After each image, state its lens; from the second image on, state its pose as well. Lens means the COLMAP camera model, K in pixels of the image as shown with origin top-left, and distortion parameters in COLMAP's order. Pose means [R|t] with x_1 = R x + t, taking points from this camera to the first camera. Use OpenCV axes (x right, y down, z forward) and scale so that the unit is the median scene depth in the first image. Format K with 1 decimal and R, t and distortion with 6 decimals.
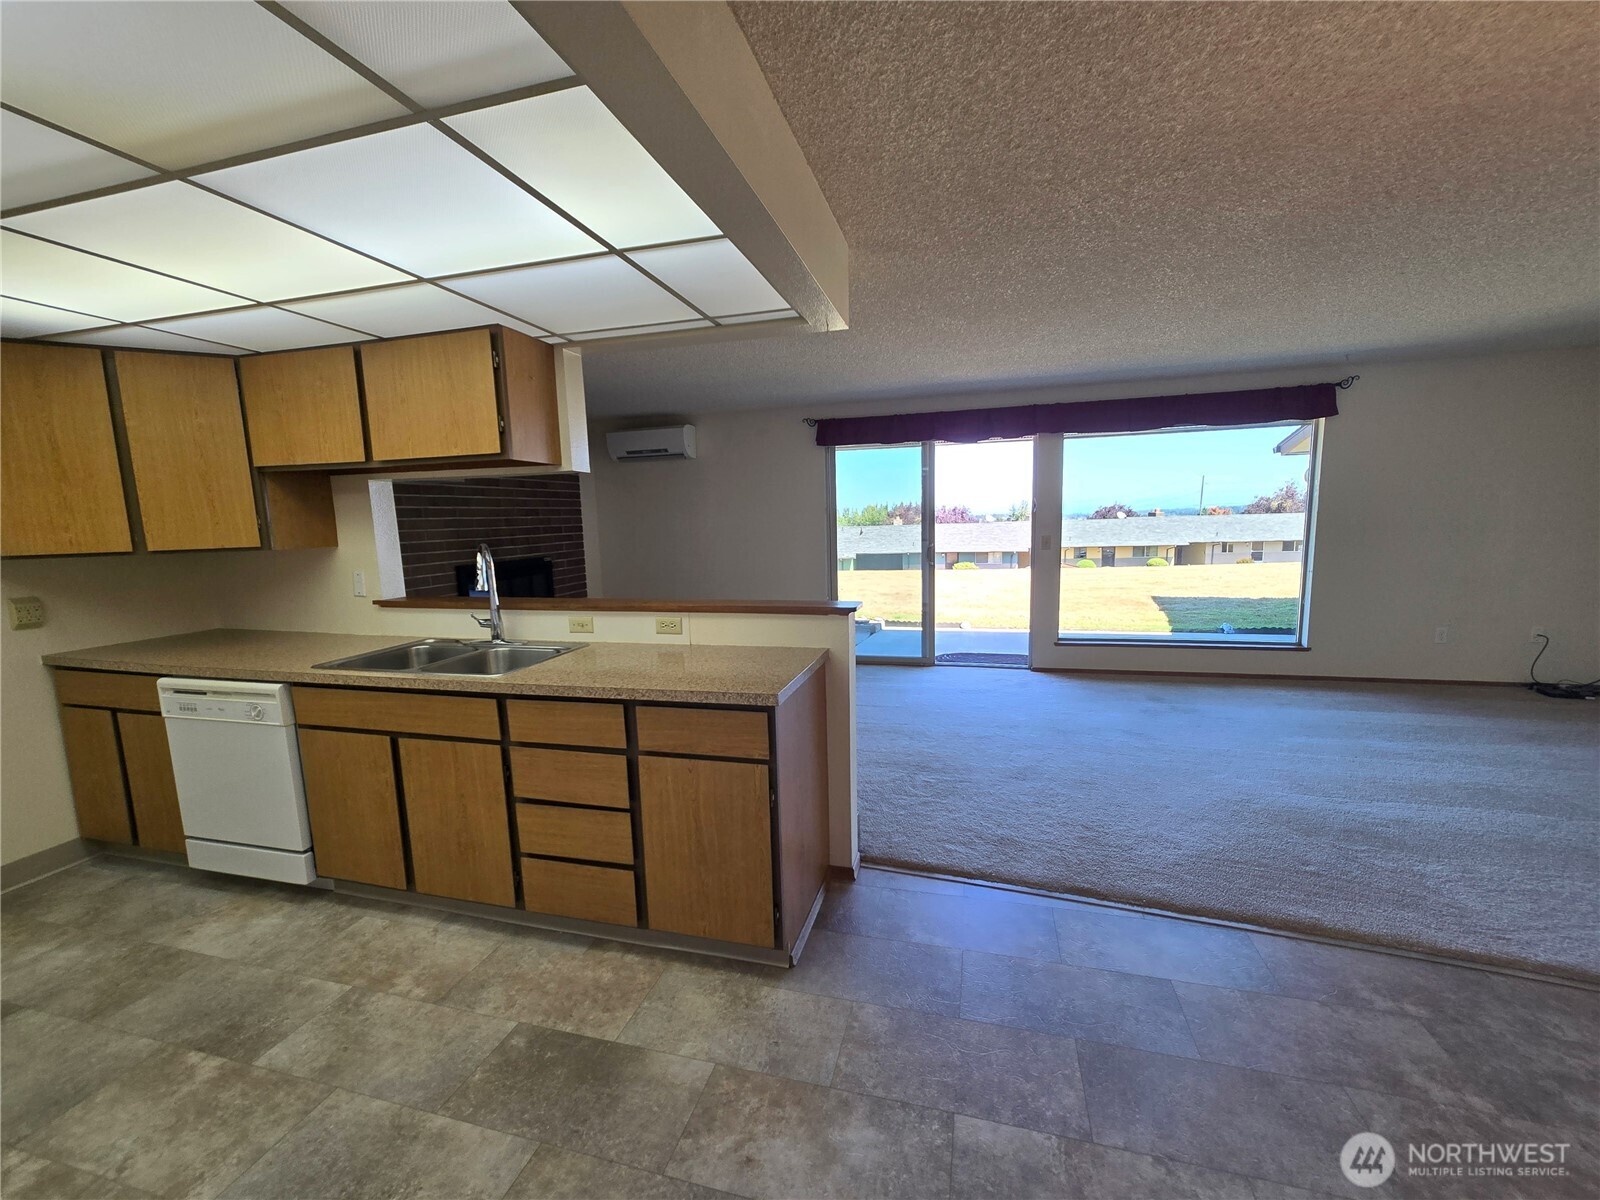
lens RADIAL K [[654.3, 0, 799.4], [0, 654.3, 608.1], [0, 0, 1]] dist [-0.008316, 0.004167]
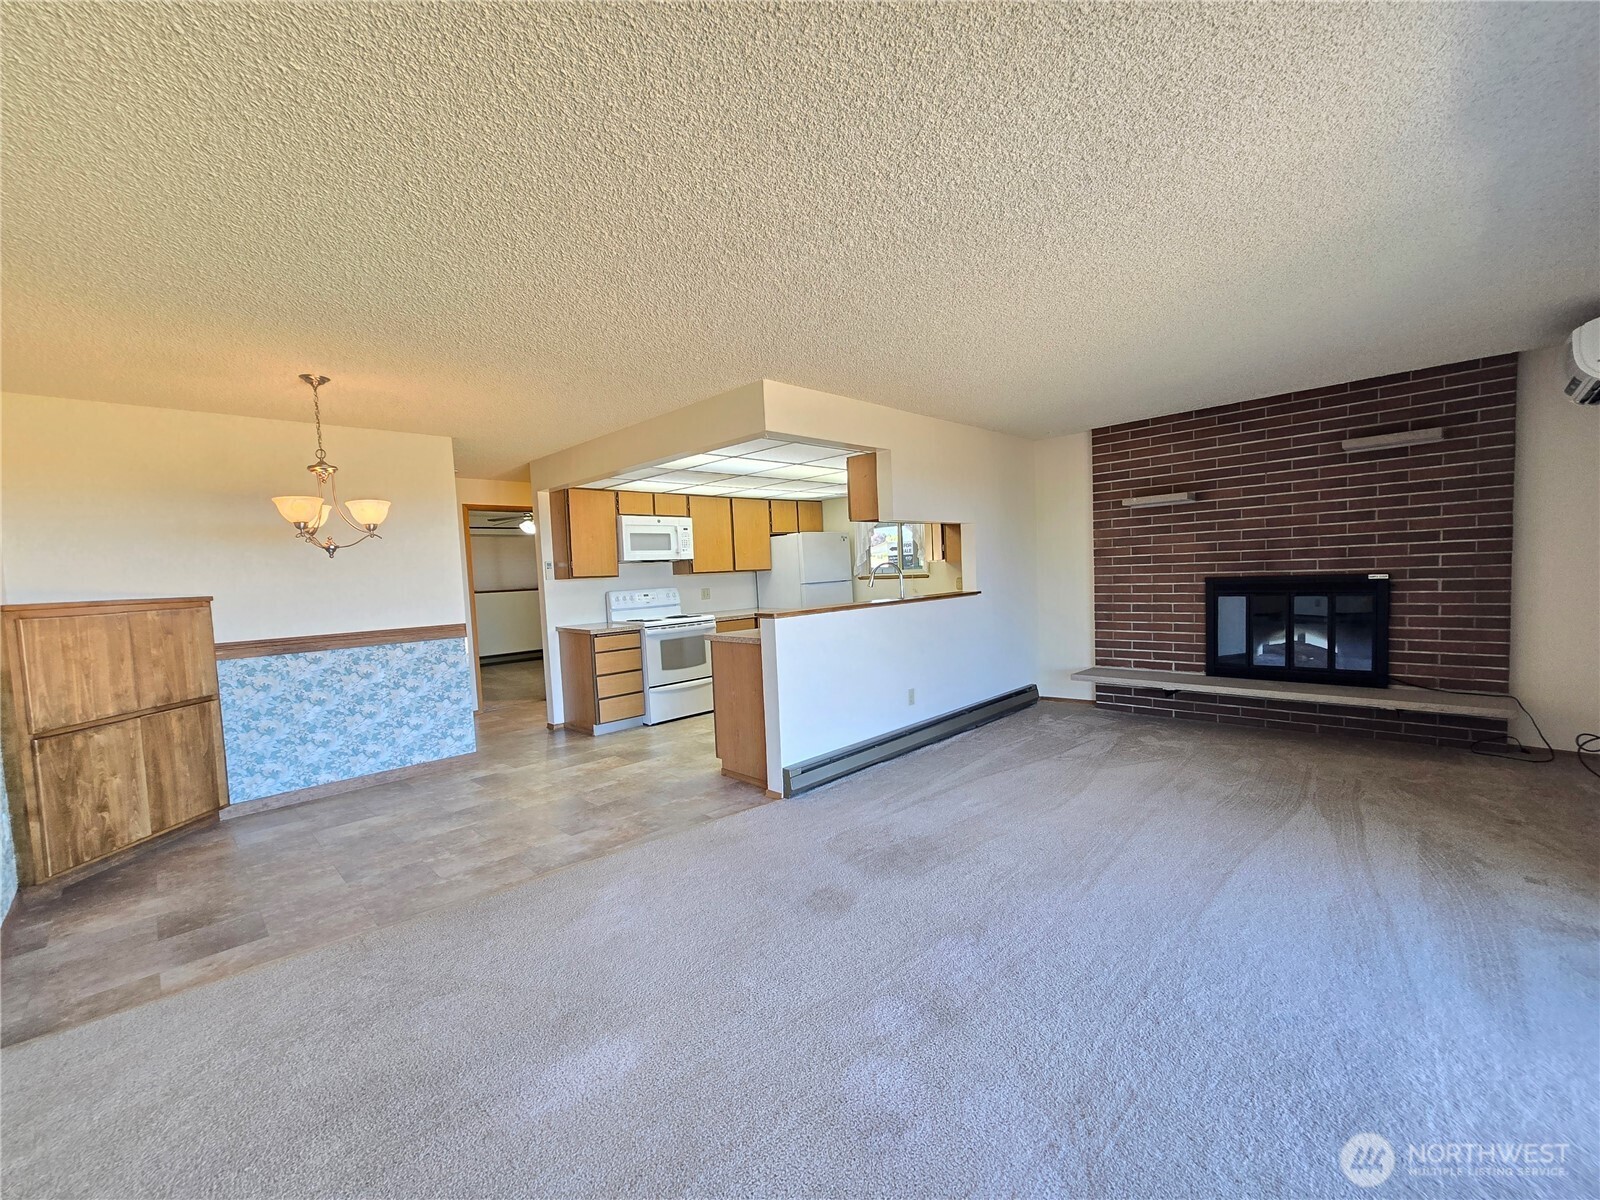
lens RADIAL K [[658.4, 0, 808.7], [0, 658.4, 612.7], [0, 0, 1]] dist [-0.001979, 0.000707]
pose [[-0.486373, 0.104117, -0.867526, 1.538410], [-0.064932, 0.985823, 0.154718, -0.282329], [0.871335, 0.131581, -0.472717, 2.061458]]
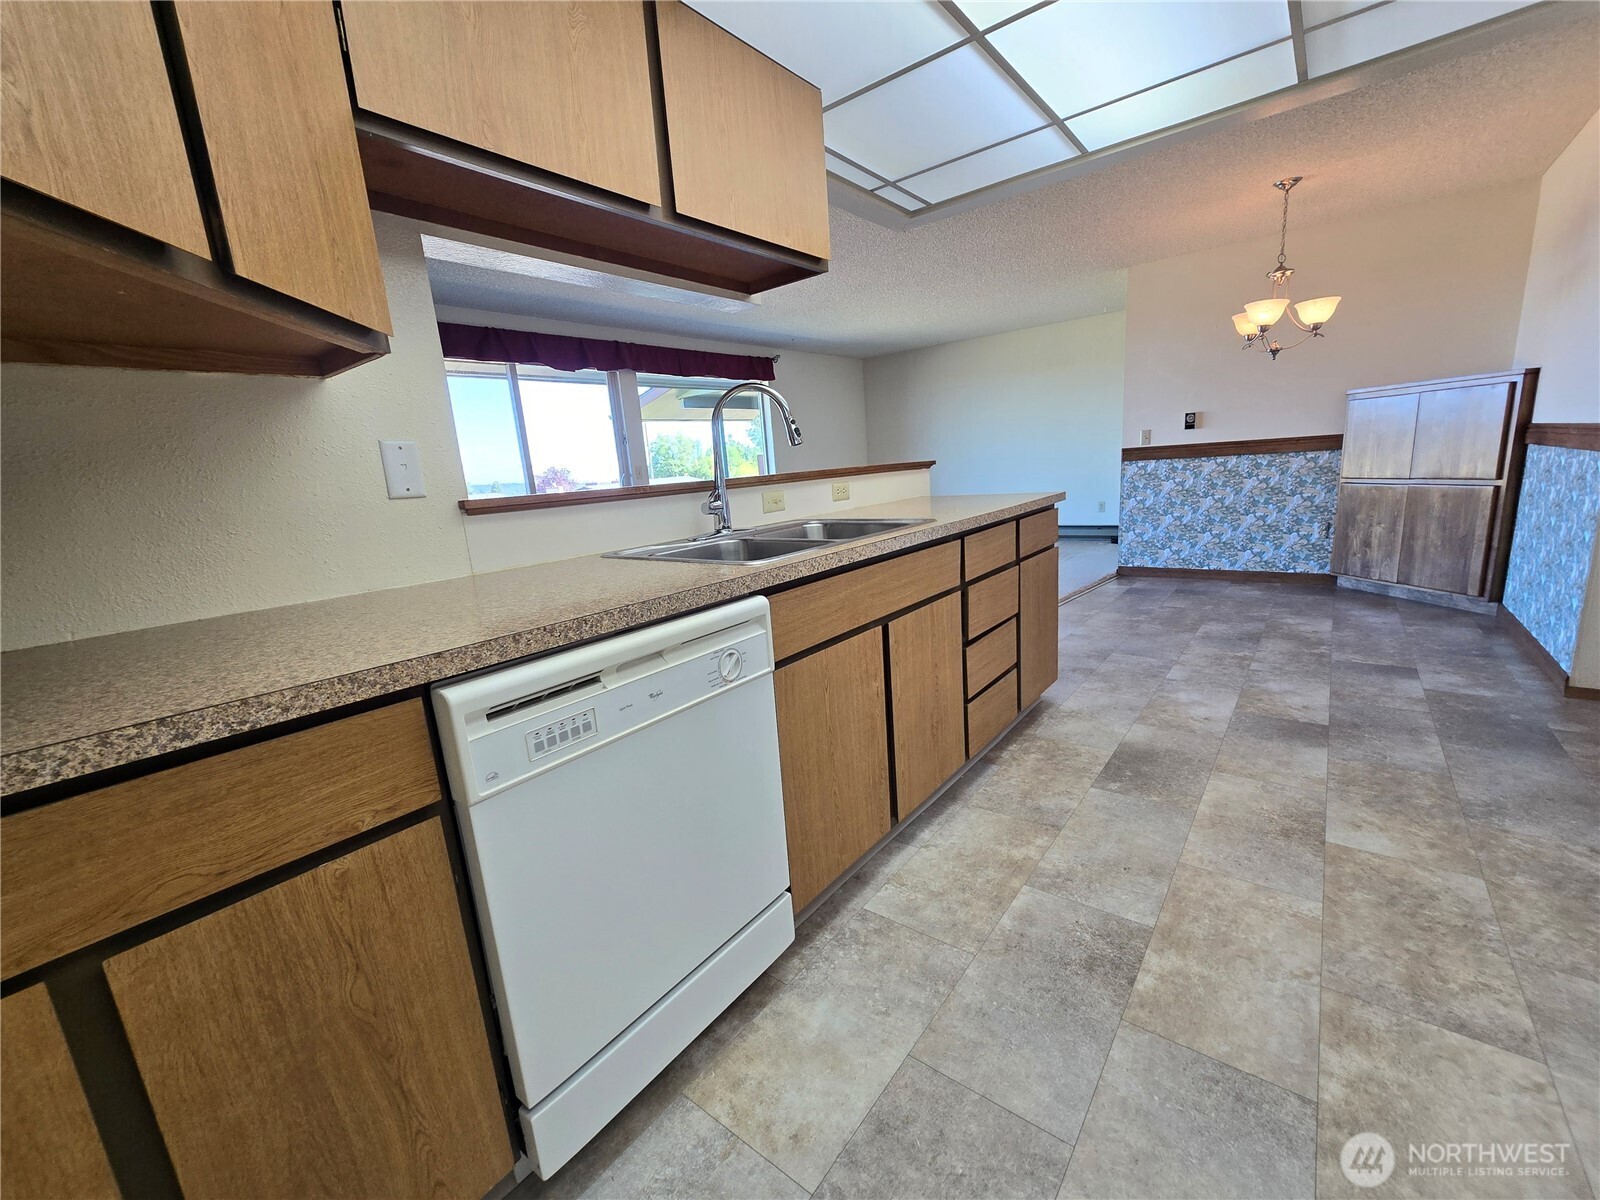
lens RADIAL K [[654.3, 0, 801.3], [0, 654.3, 609.0], [0, 0, 1]] dist [-0.002097, 0.000111]
pose [[0.393269, -0.201349, 0.897105, -1.380526], [0.190069, 0.972453, 0.134939, 0.066740], [-0.899563, 0.117445, 0.420706, 0.808086]]
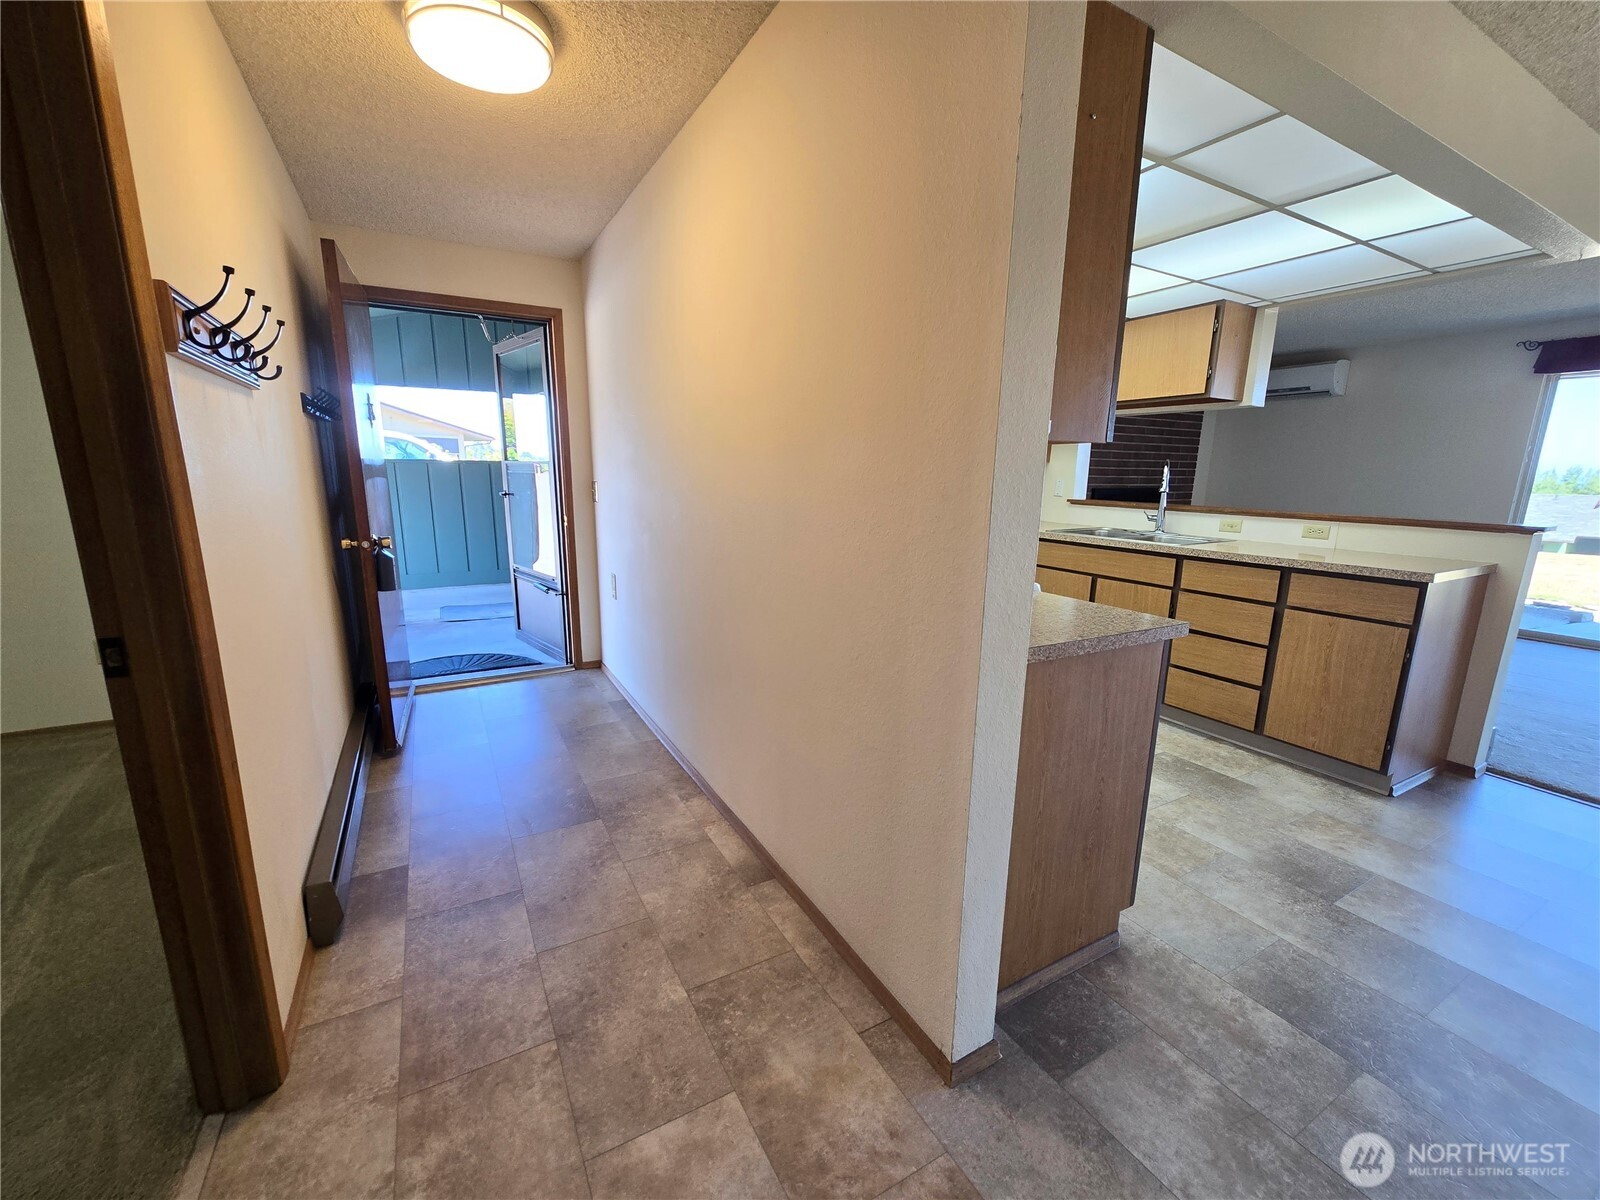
lens RADIAL K [[650.8, 0, 802.8], [0, 650.8, 609.1], [0, 0, 1]] dist [-0.001217, 0.000376]
pose [[0.704590, 0.184306, -0.685262, -0.017146], [-0.130600, 0.982867, 0.130066, 0.167448], [0.697493, -0.002148, 0.716588, -0.677605]]
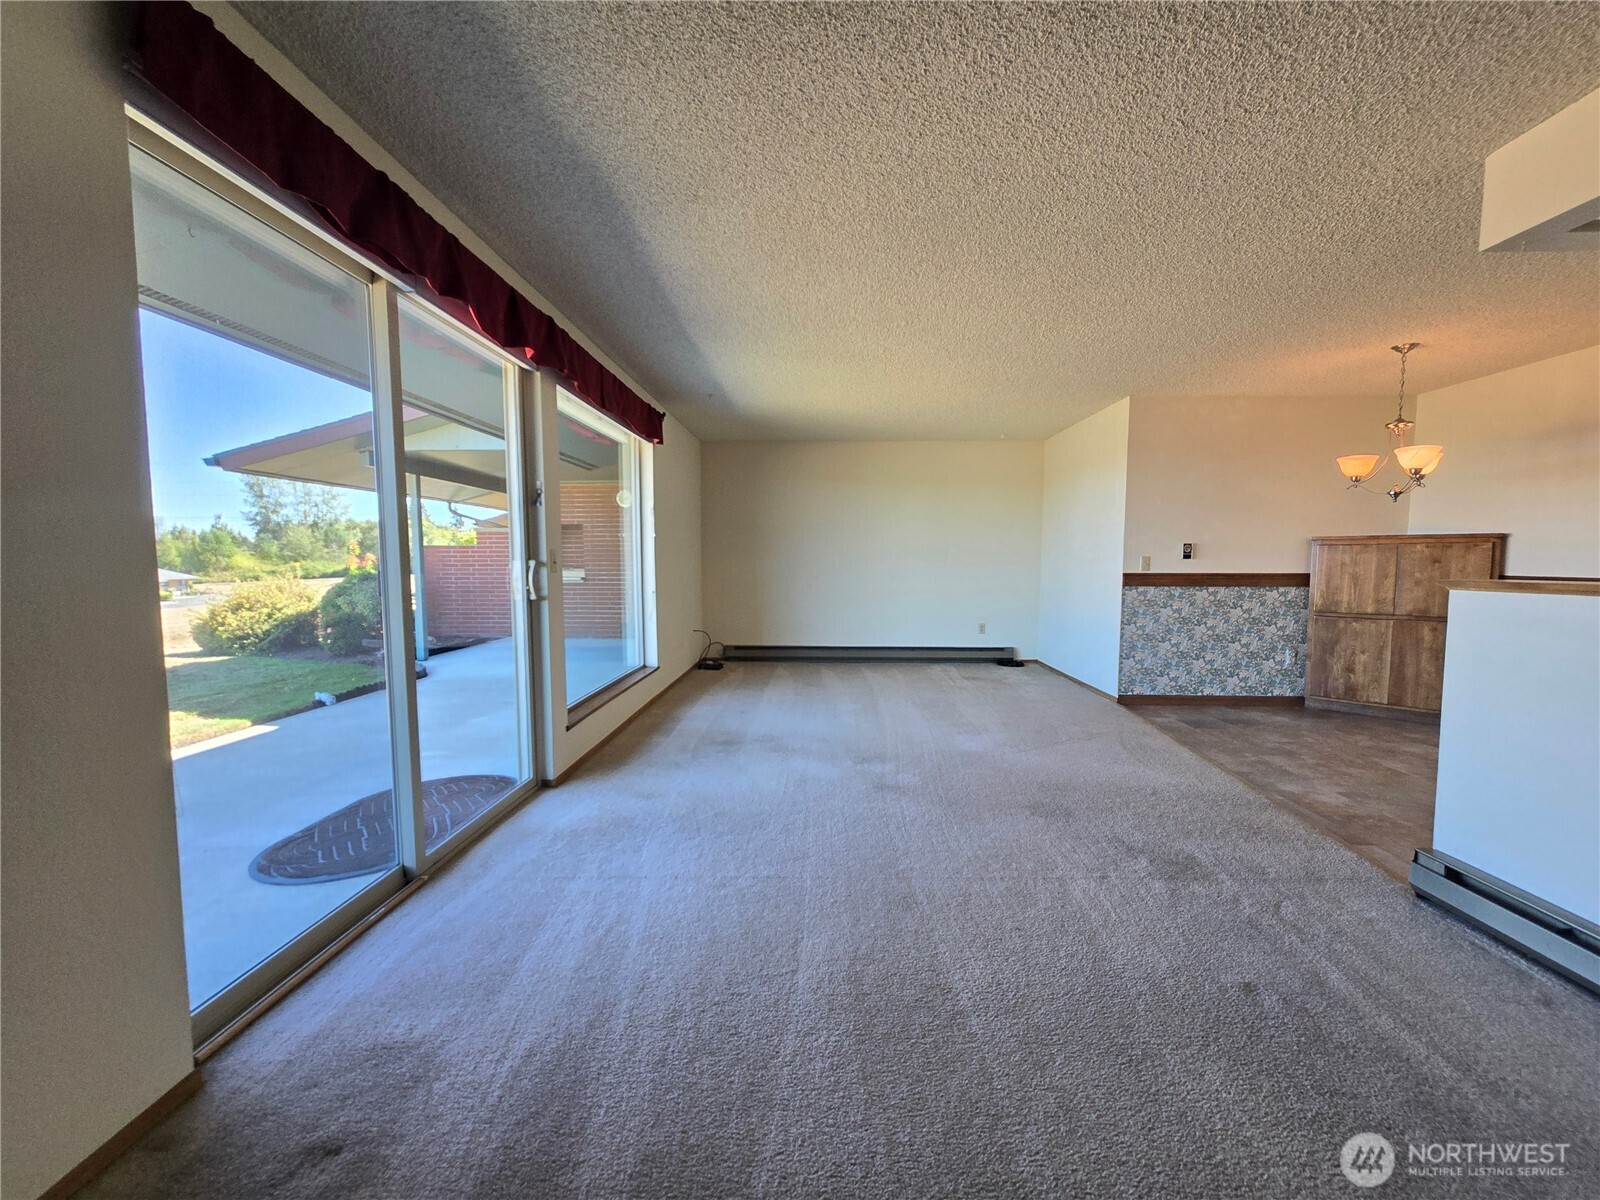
lens RADIAL K [[653.0, 0, 802.1], [0, 653.0, 608.2], [0, 0, 1]] dist [-0.002631, 0.000052]
pose [[-0.232569, -0.046143, 0.971485, -0.620795], [0.142469, 0.986482, 0.080962, -0.186514], [-0.962088, 0.157236, -0.222851, 2.330312]]
